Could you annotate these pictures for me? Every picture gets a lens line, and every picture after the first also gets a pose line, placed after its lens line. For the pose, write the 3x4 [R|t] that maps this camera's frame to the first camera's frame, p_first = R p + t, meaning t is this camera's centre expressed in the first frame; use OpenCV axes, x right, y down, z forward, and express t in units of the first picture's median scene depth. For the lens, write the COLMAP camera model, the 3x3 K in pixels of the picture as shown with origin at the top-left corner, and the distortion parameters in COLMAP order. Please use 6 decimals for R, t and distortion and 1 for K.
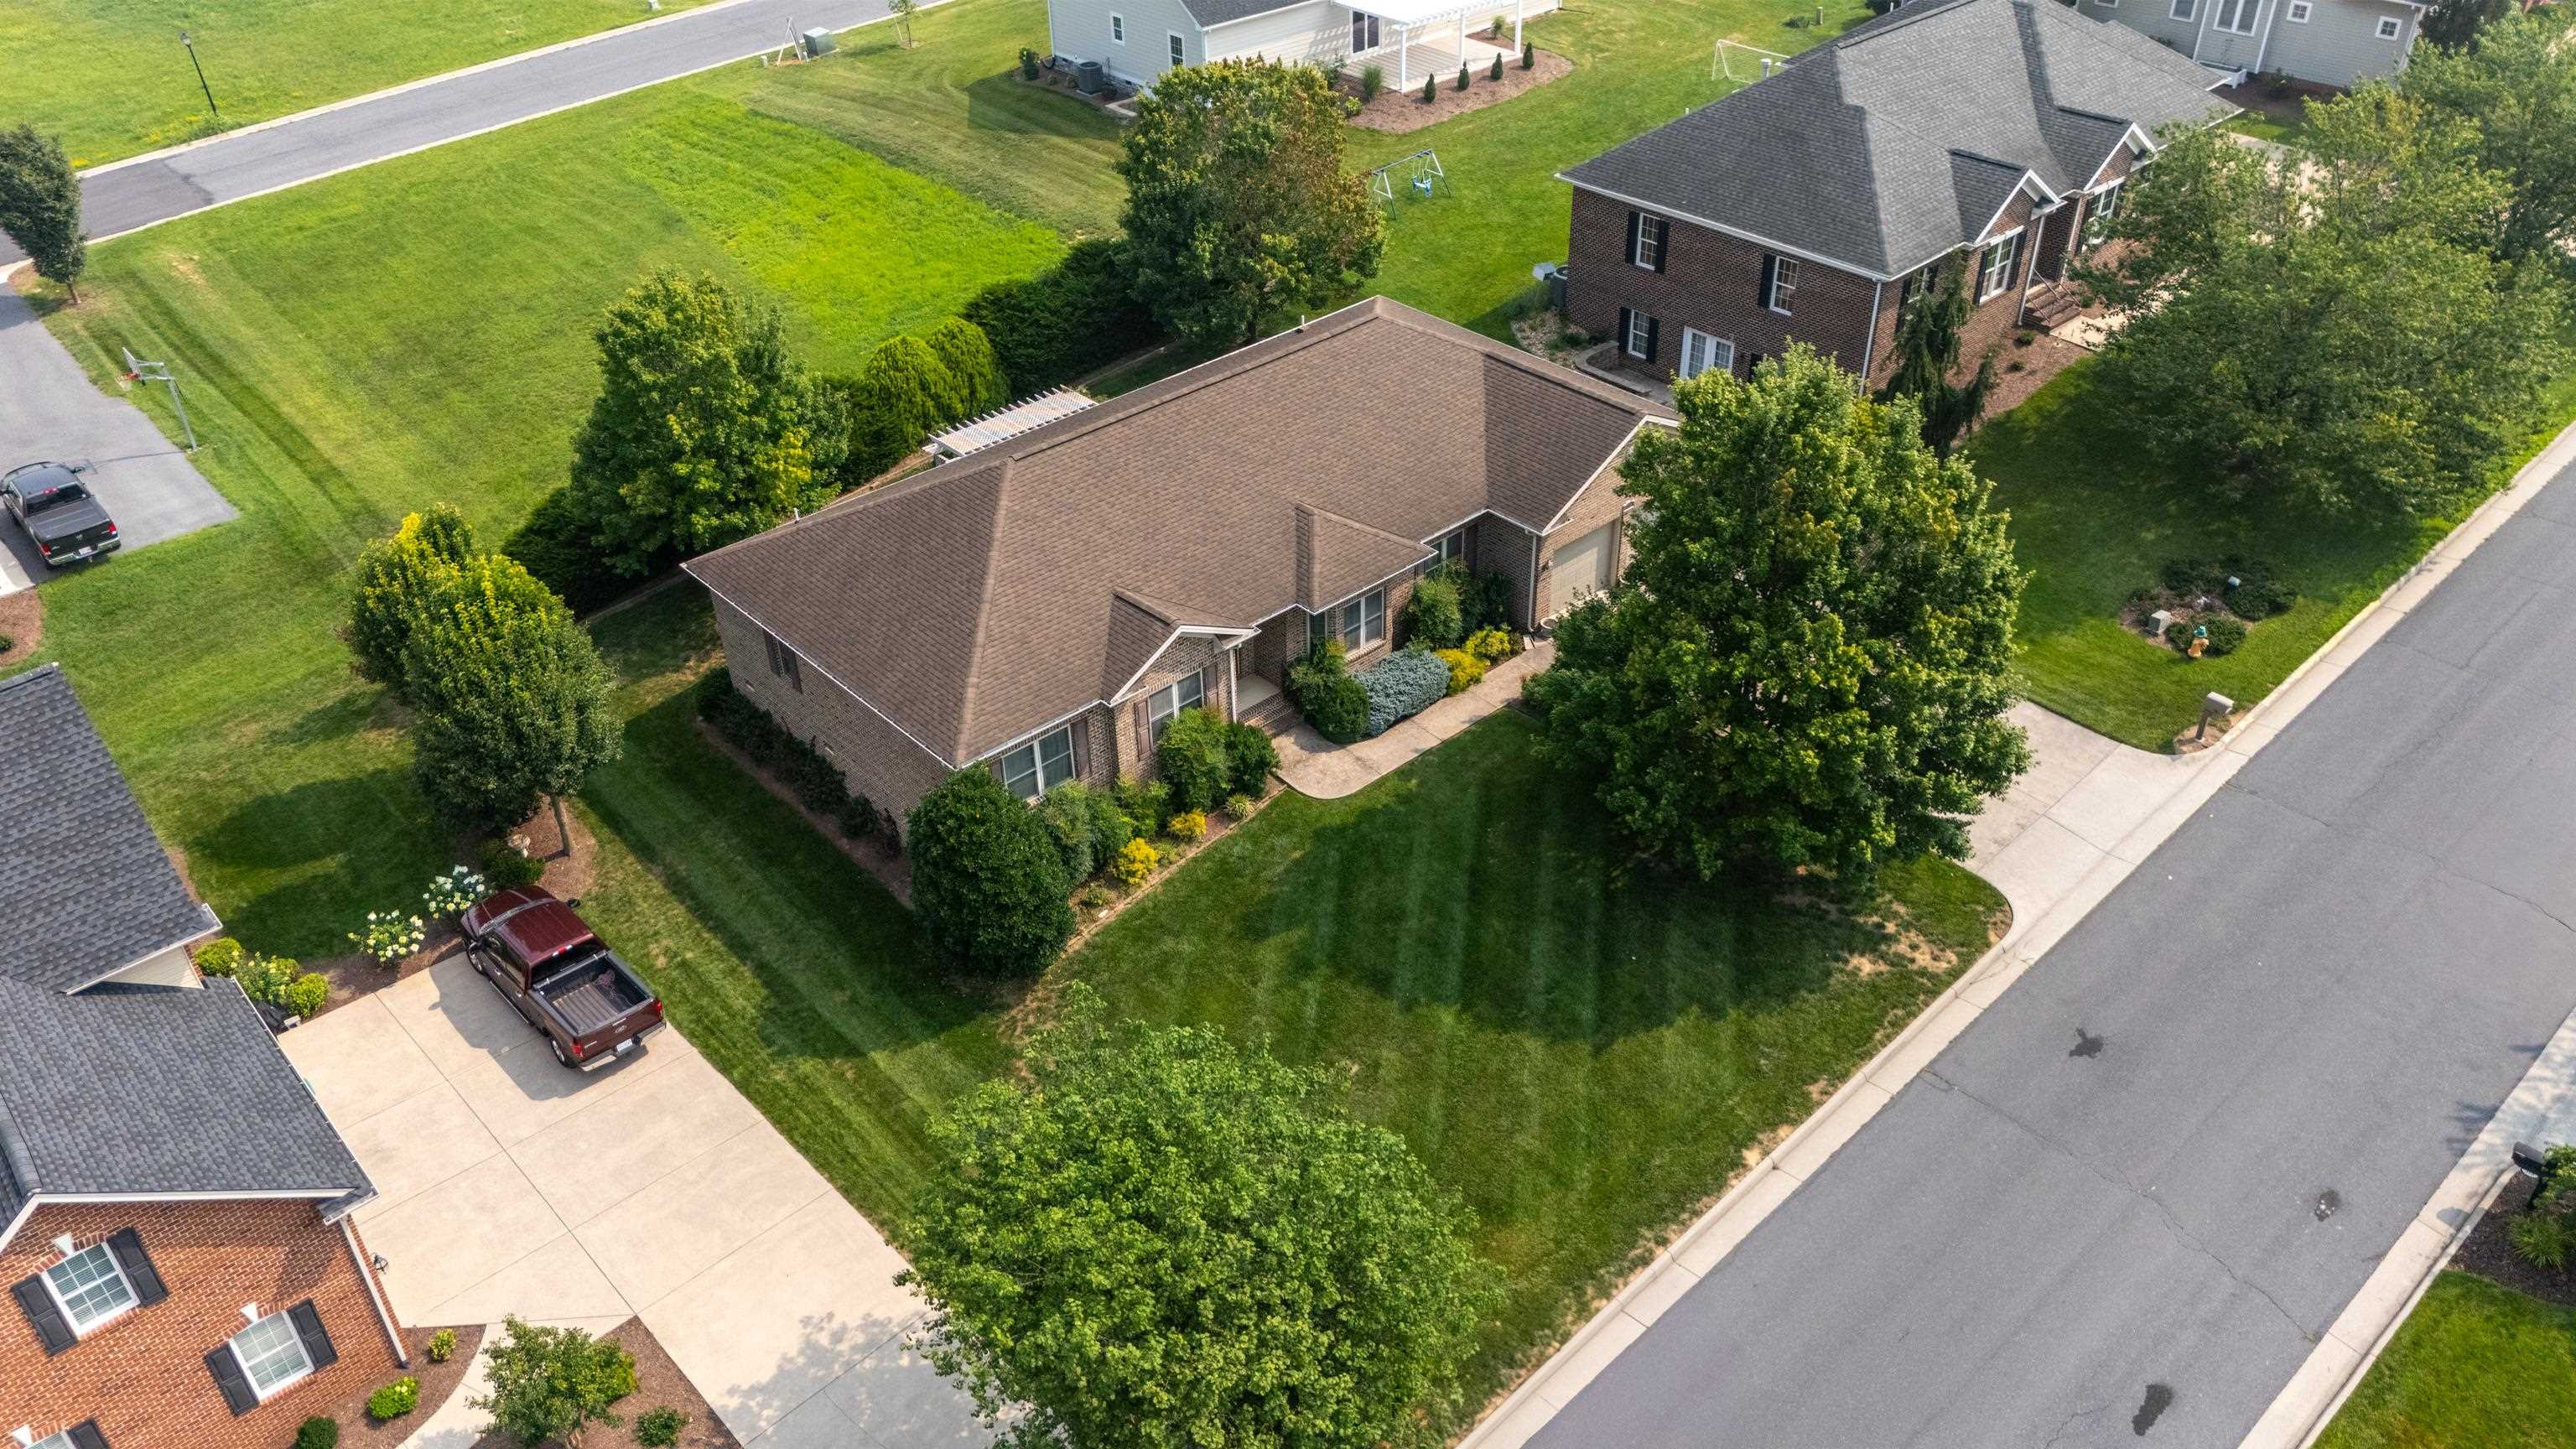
lens RADIAL K [[1895.7, 0, 1285.1], [0, 1895.7, 733.5], [0, 0, 1]] dist [0.064825, -0.061488]
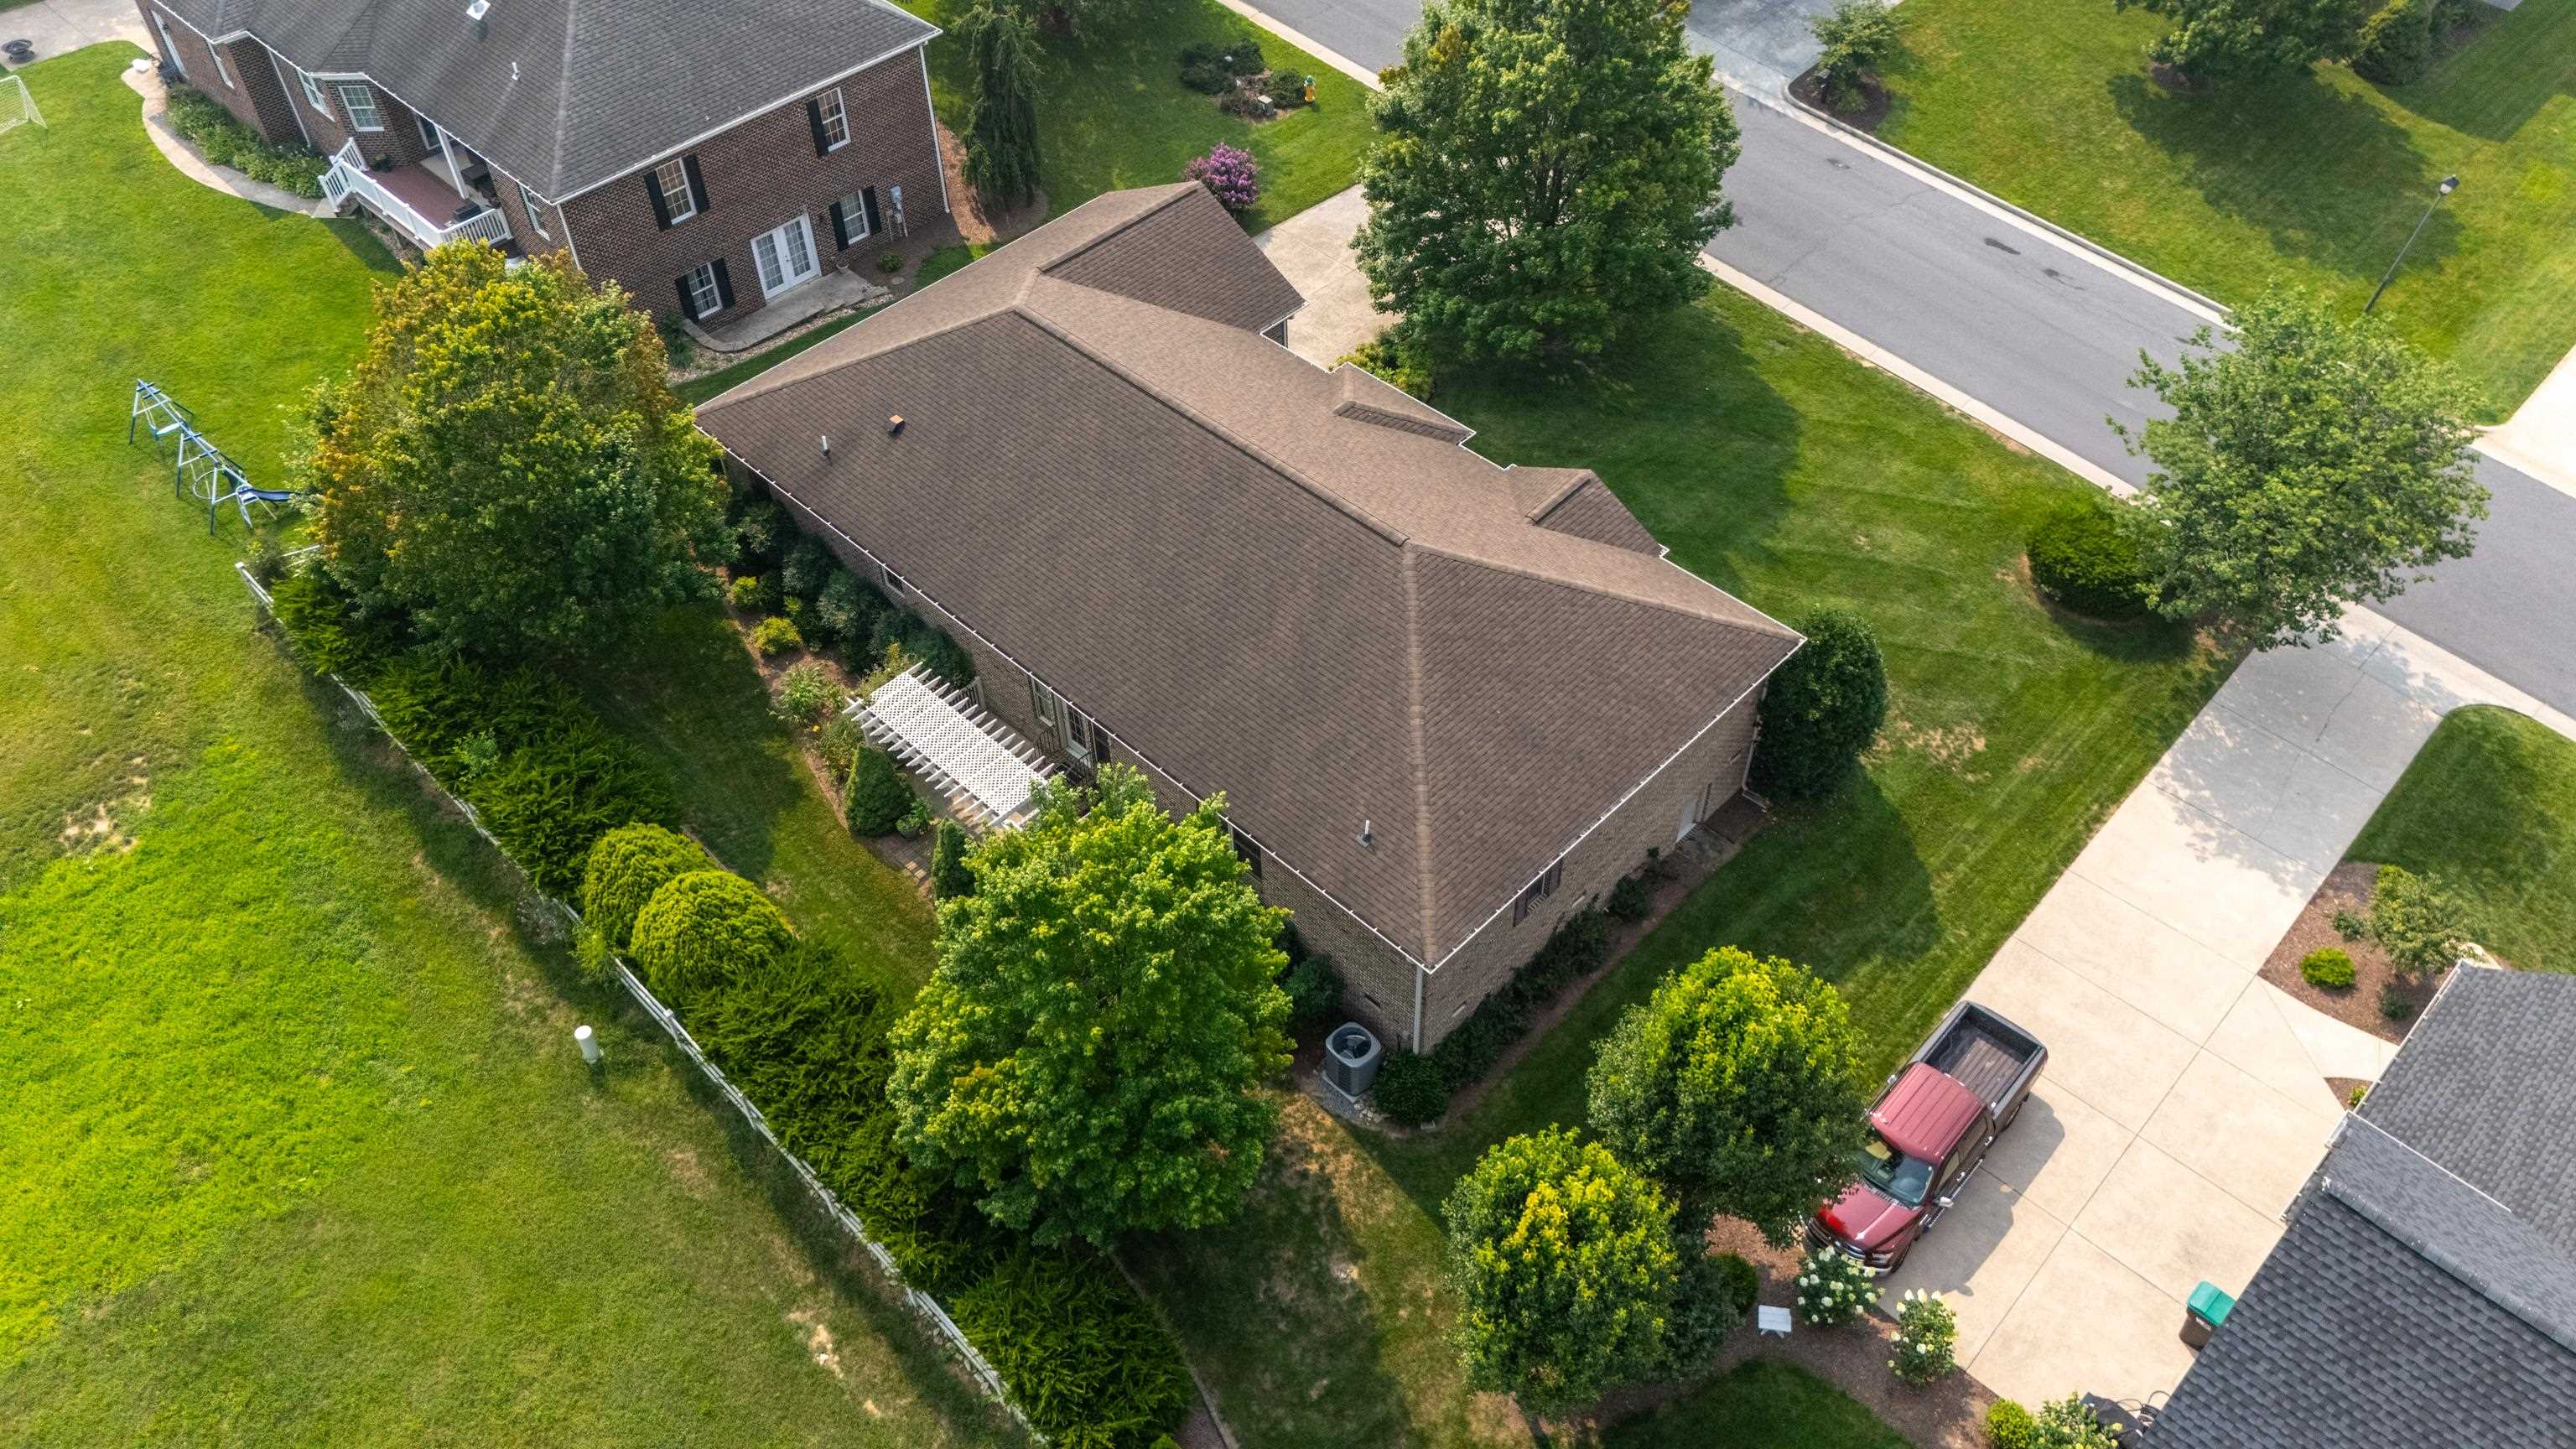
lens RADIAL K [[1914.1, 0, 1285.9], [0, 1914.1, 735.4], [0, 0, 1]] dist [0.064997, -0.066017]
pose [[-0.062570, -0.707895, 0.703541, -0.822958], [0.595353, 0.539295, 0.595580, -0.654280], [-0.801024, 0.456121, 0.387704, 0.769806]]
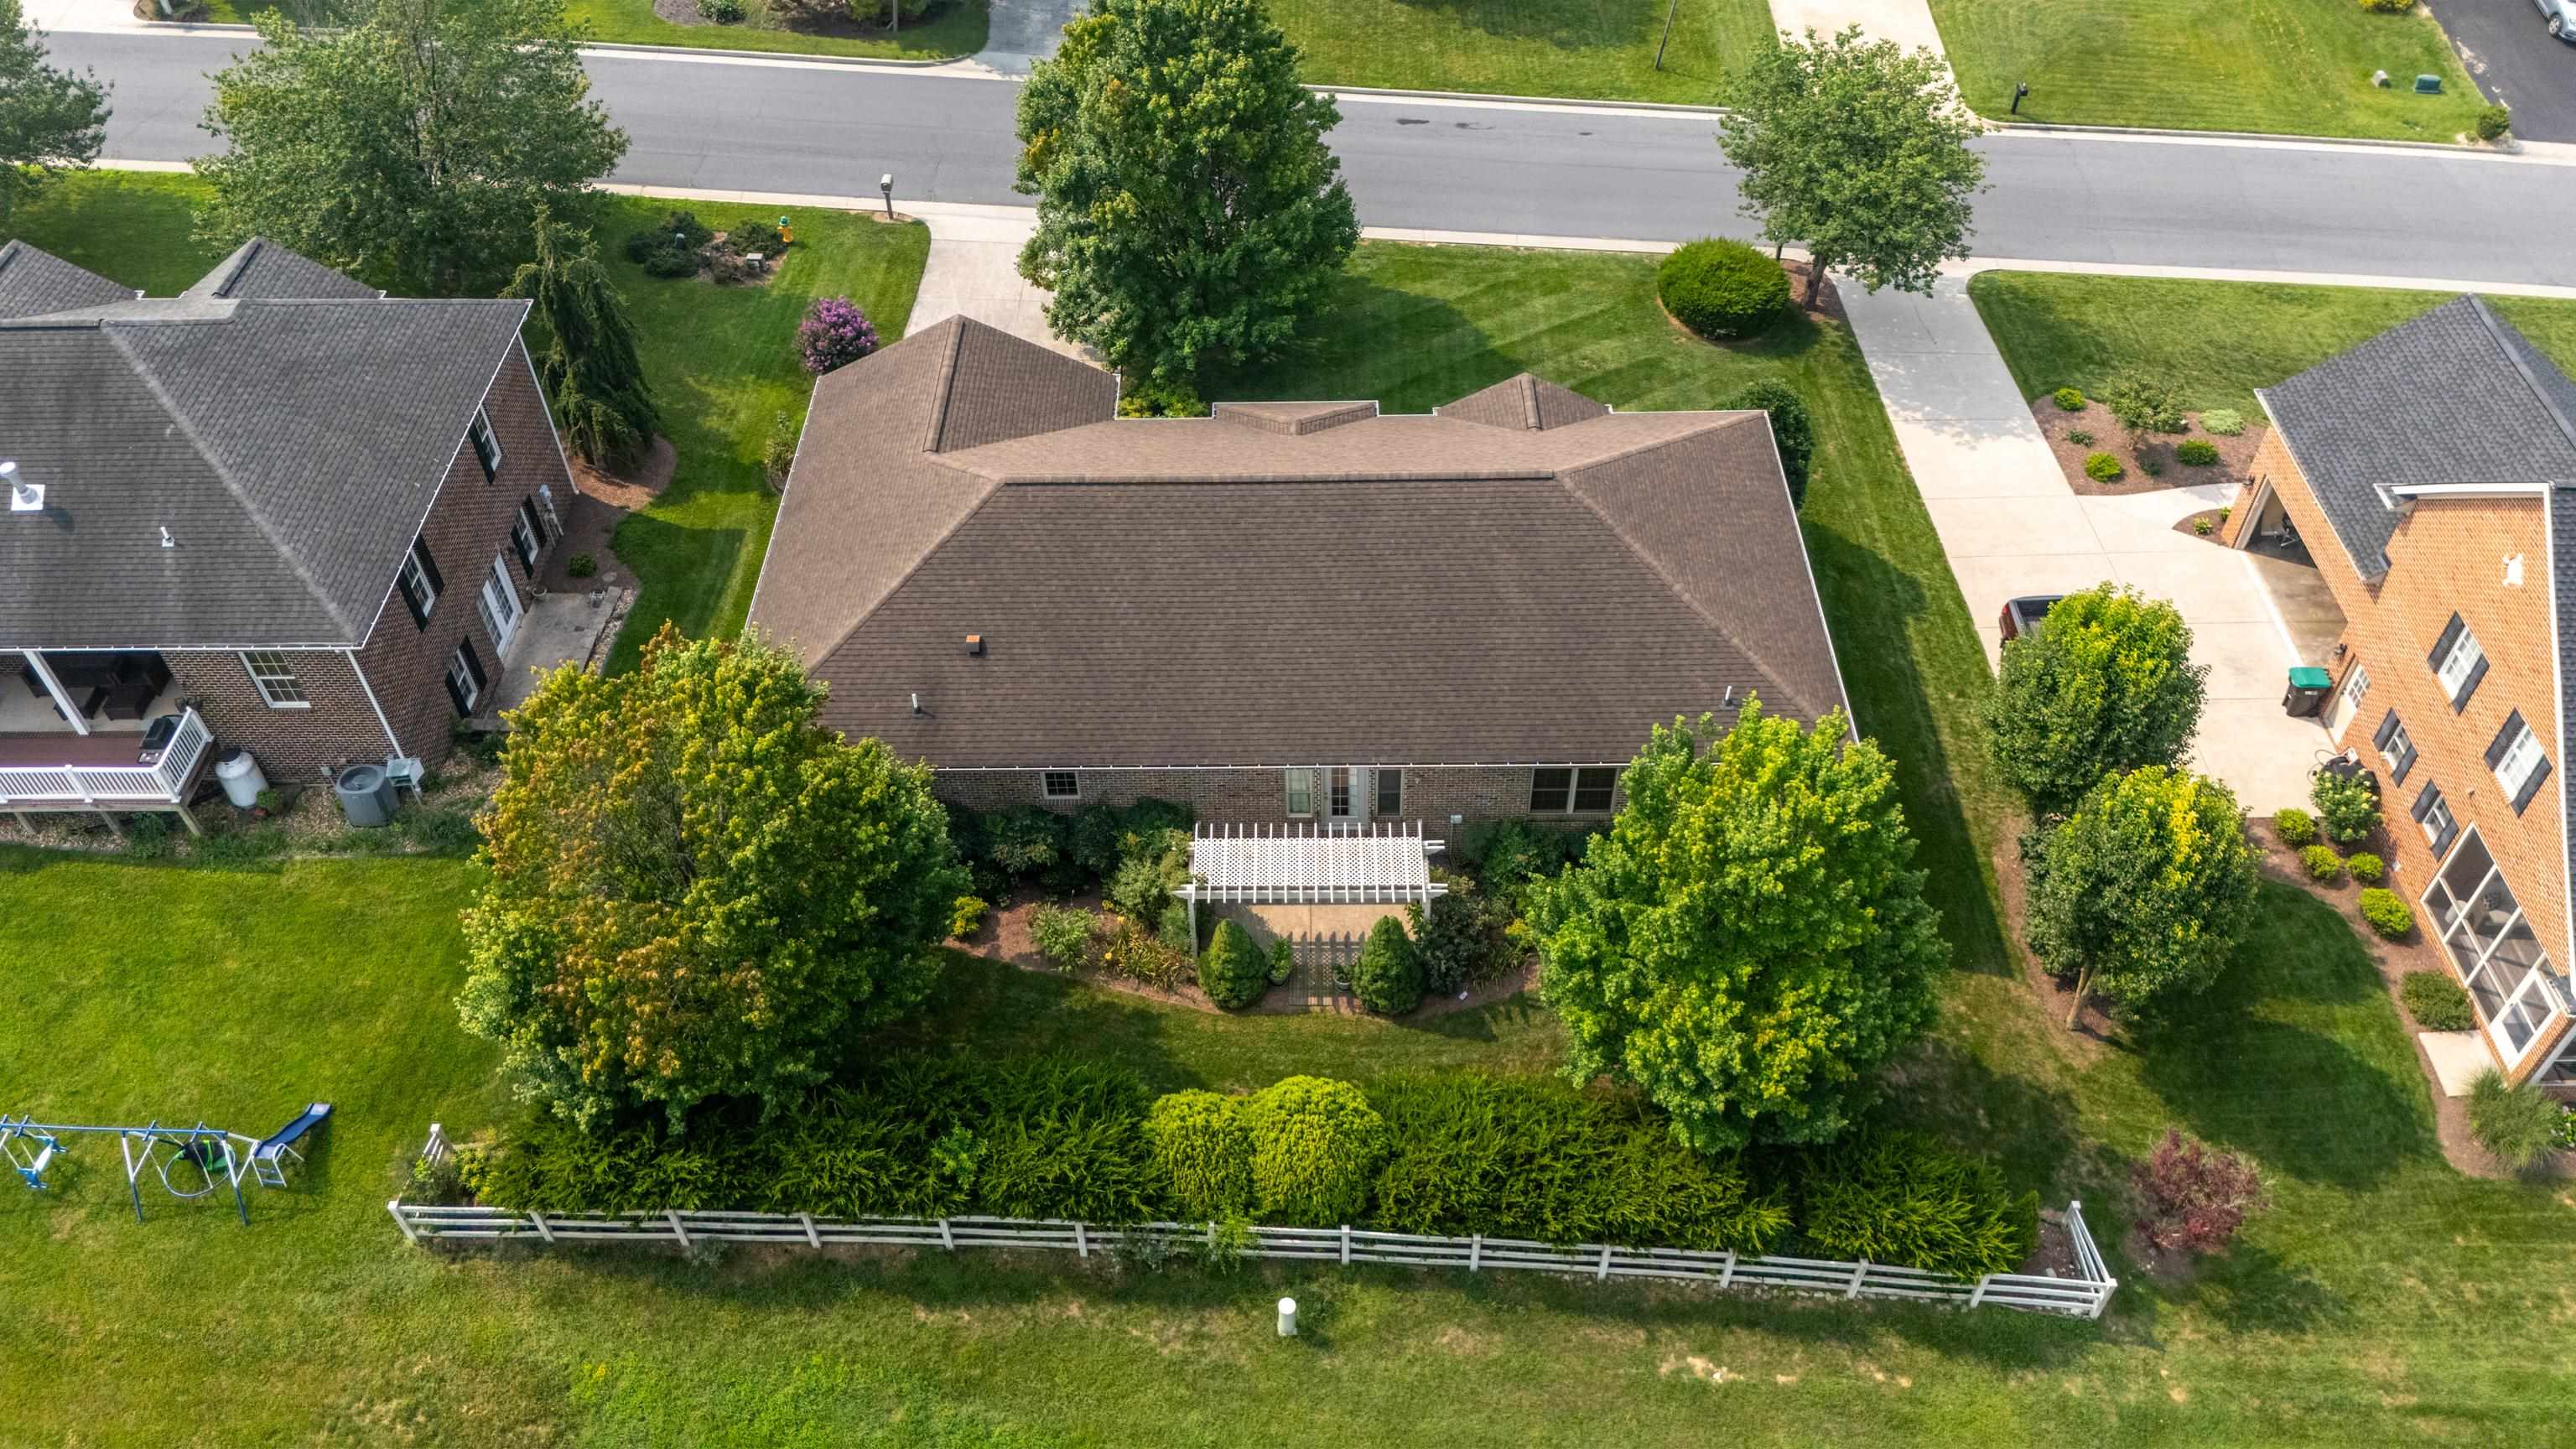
lens RADIAL K [[1897.8, 0, 1290.2], [0, 1897.8, 736.5], [0, 0, 1]] dist [0.067898, -0.067184]
pose [[-0.739360, -0.463143, 0.488719, -0.574206], [0.417425, 0.254227, 0.872425, -0.996013], [-0.528303, 0.849039, 0.005362, 1.200672]]
